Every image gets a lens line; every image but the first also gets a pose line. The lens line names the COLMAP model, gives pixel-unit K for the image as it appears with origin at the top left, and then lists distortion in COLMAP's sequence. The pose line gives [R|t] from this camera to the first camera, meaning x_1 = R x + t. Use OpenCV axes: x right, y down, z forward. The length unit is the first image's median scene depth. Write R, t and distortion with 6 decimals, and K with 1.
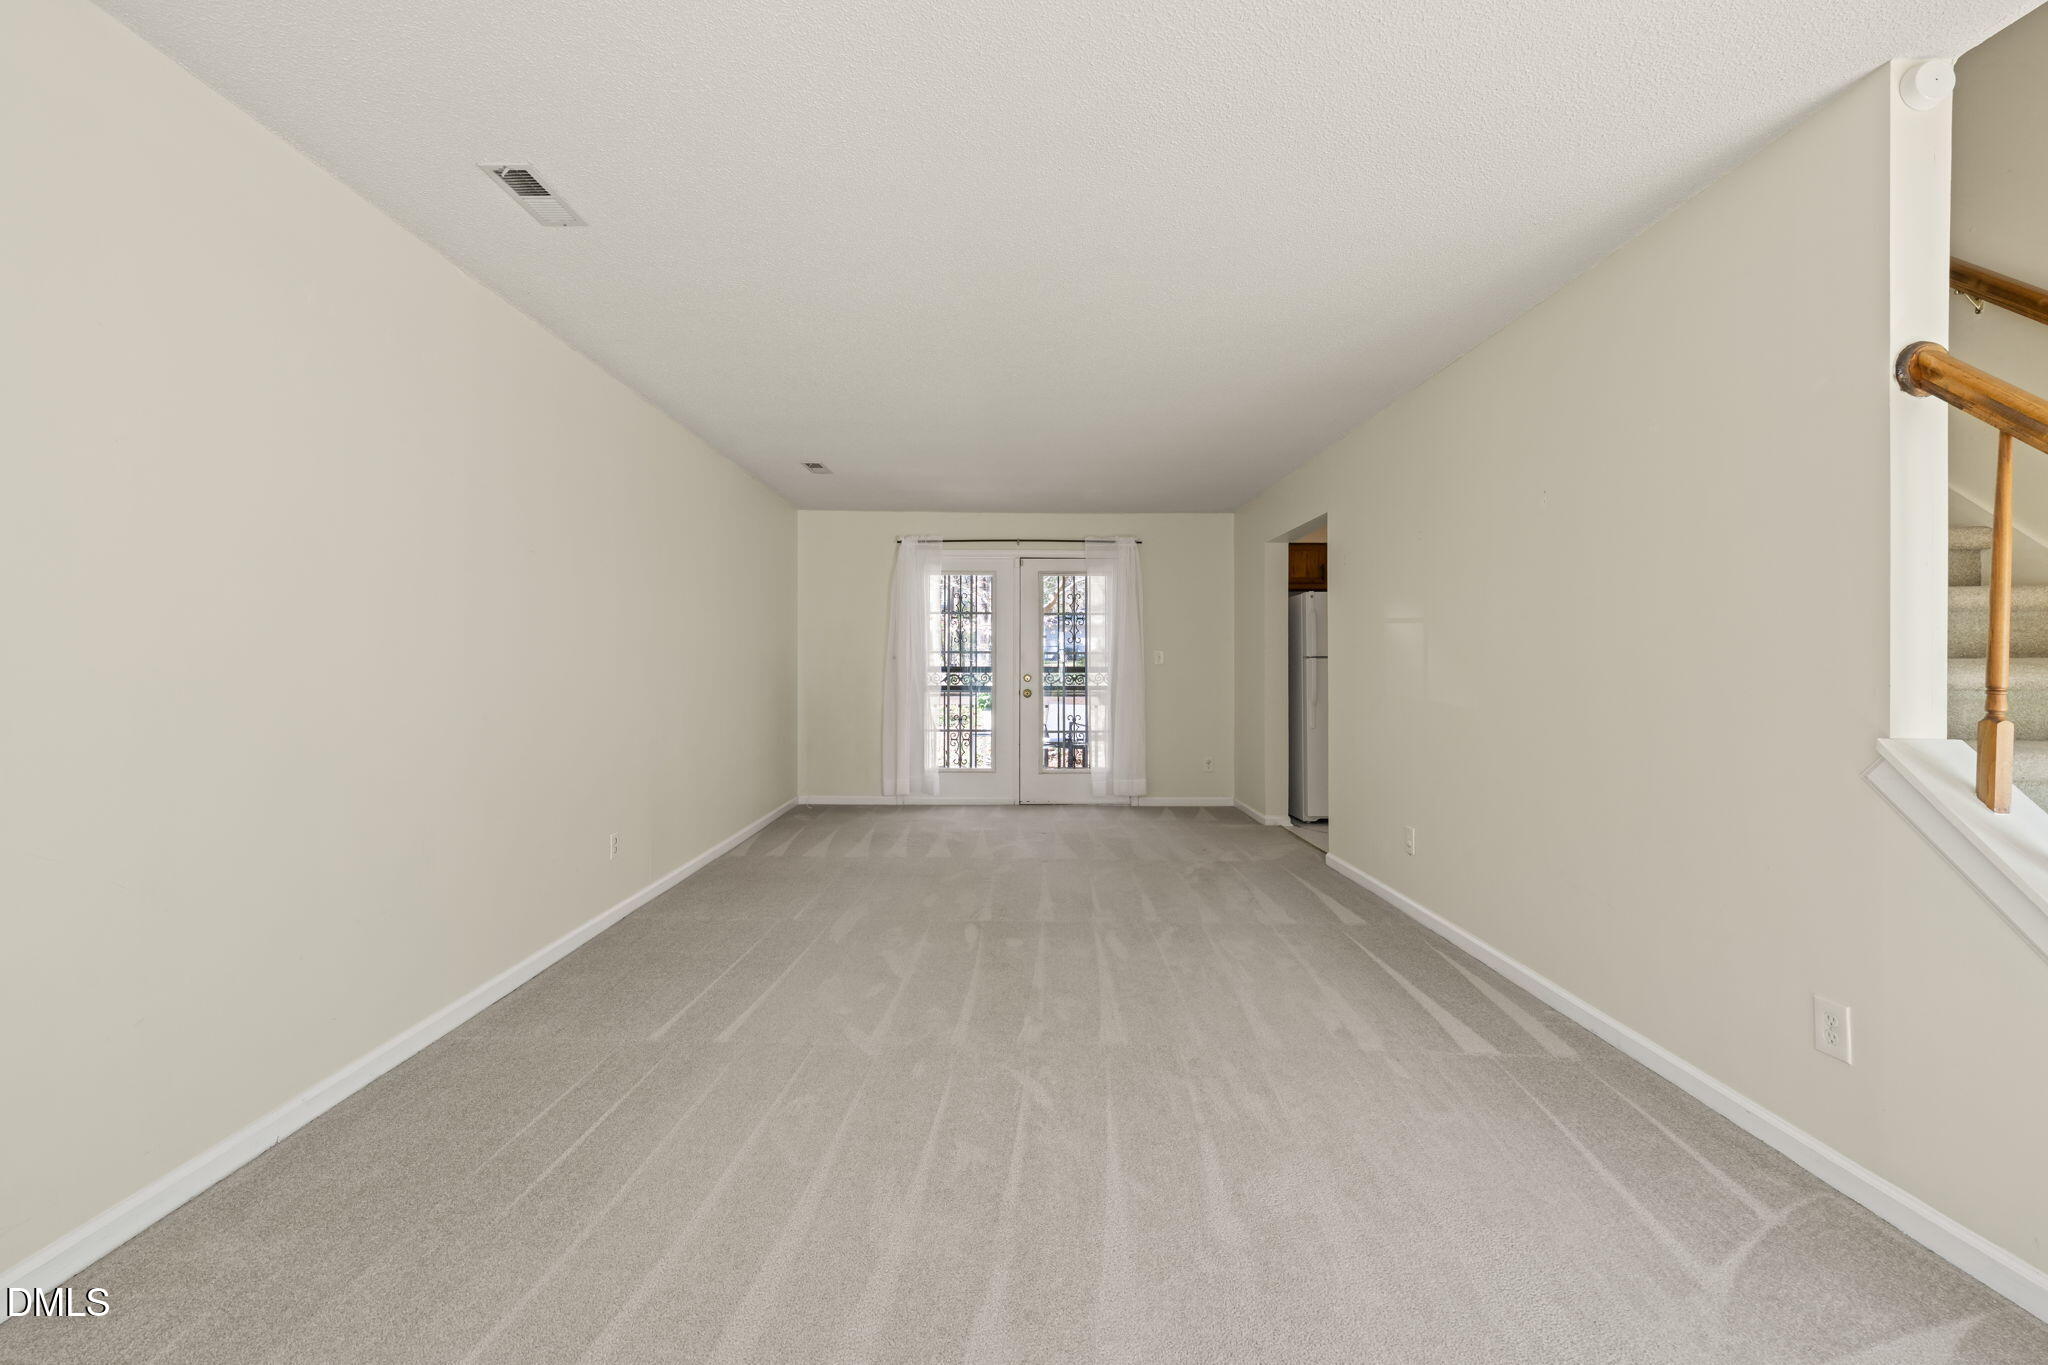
lens RADIAL K [[816.8, 0, 1026.9], [0, 816.8, 671.0], [0, 0, 1]] dist [0.001280, 0.000555]
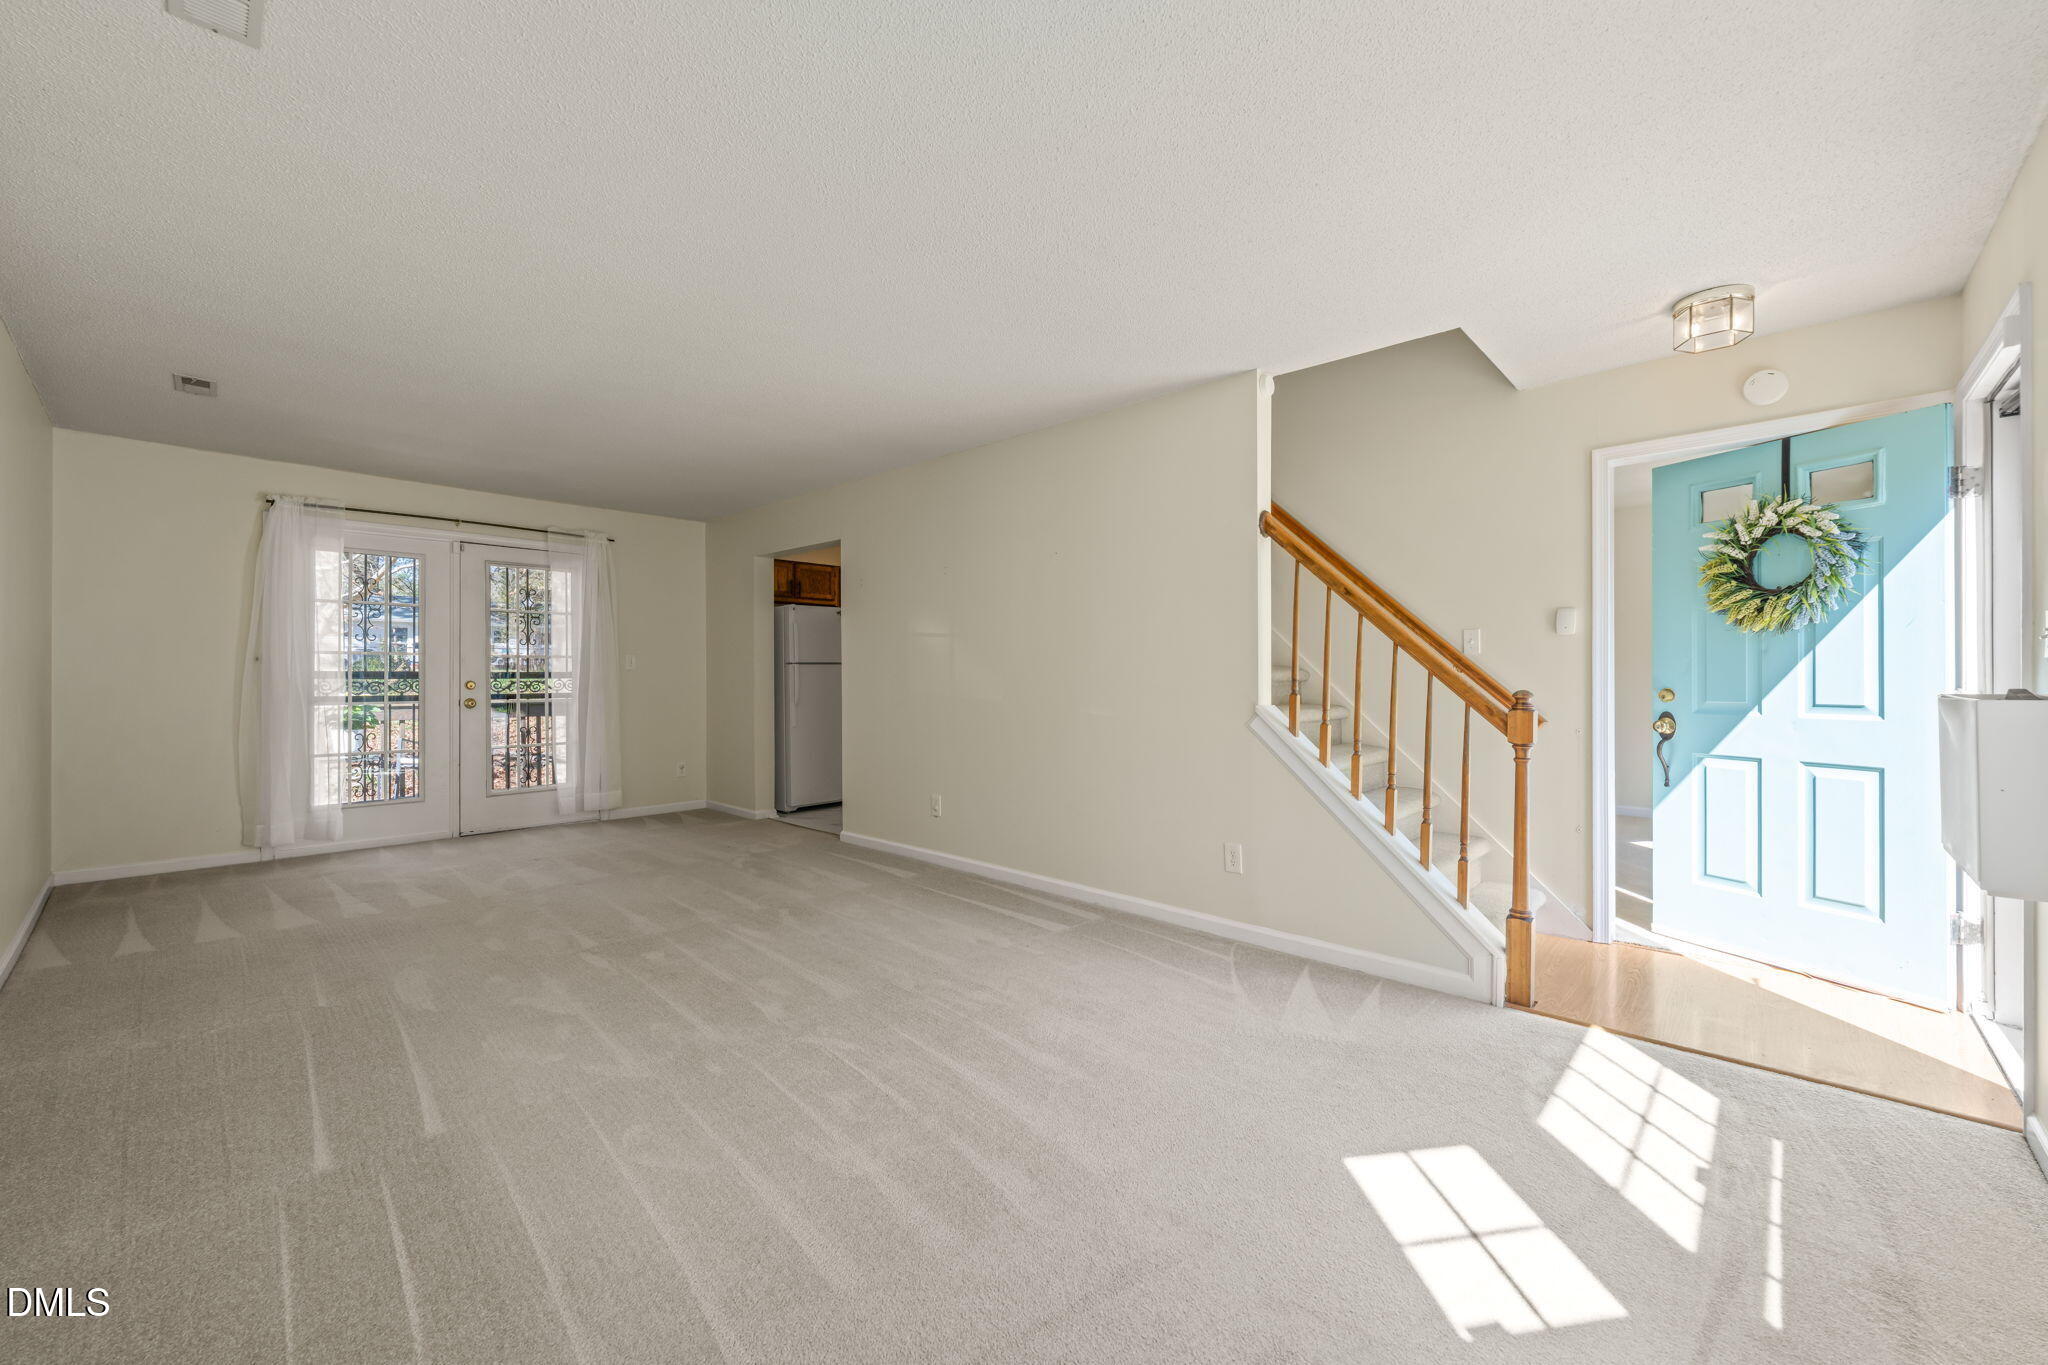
lens RADIAL K [[816.8, 0, 1008.0], [0, 816.8, 676.5], [0, 0, 1]] dist [0.001280, 0.000555]
pose [[0.694853, -0.003179, 0.719145, -0.224881], [0.004886, 0.999988, -0.000300, 0.002703], [-0.719135, 0.003722, 0.694860, 0.013891]]
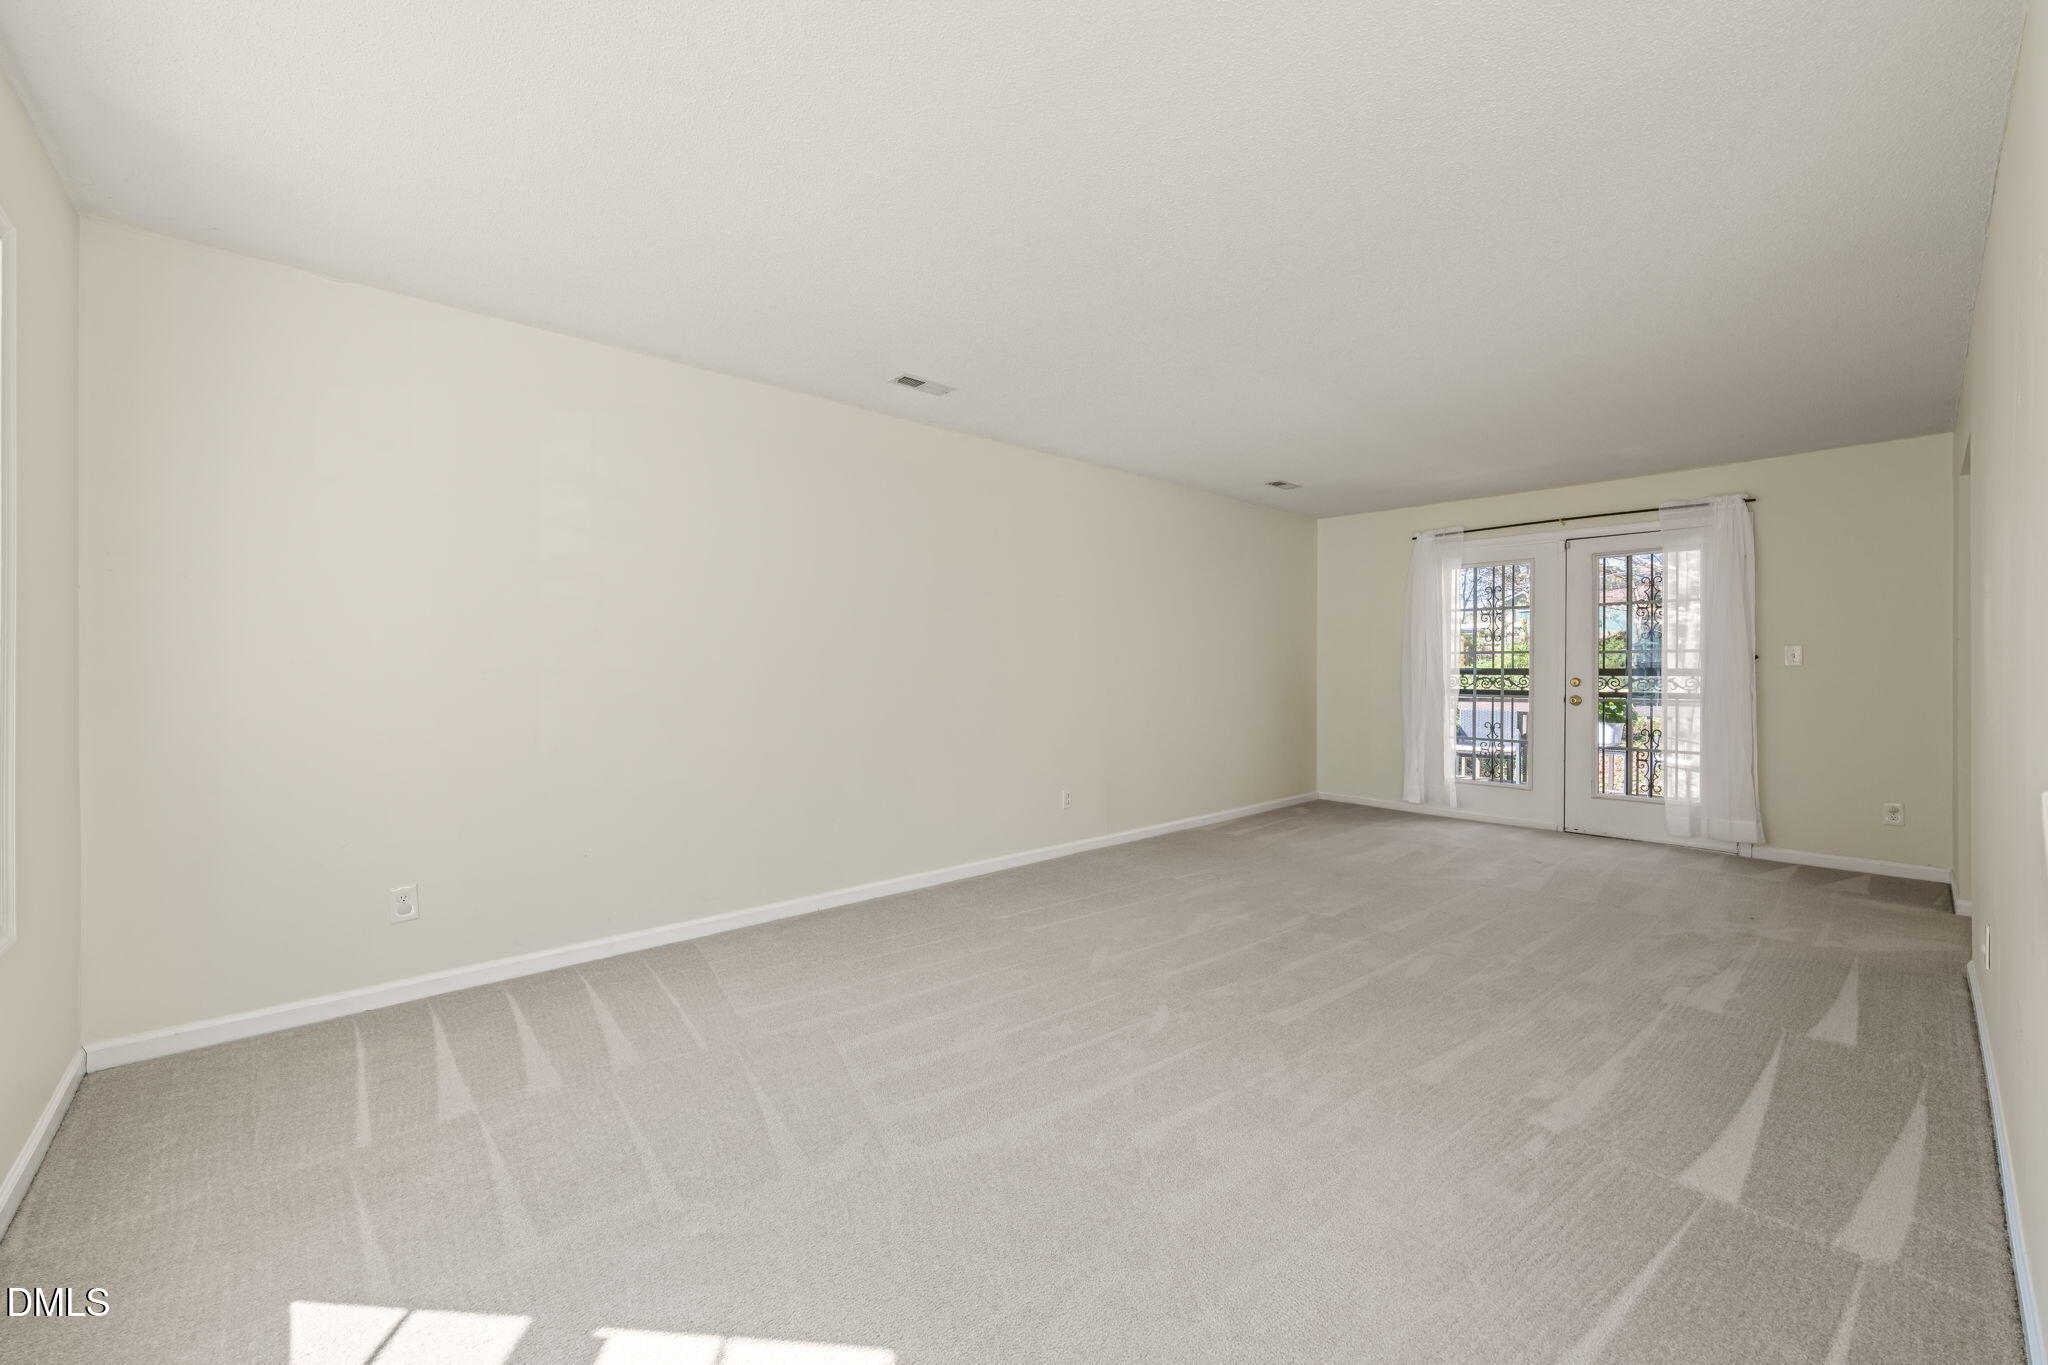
lens RADIAL K [[816.8, 0, 1016.3], [0, 816.8, 674.0], [0, 0, 1]] dist [0.001280, 0.000555]
pose [[0.662100, 0.004607, -0.749402, 0.269797], [-0.003713, 0.999989, 0.002867, 0.000090], [0.749407, 0.000884, 0.662109, 0.016131]]
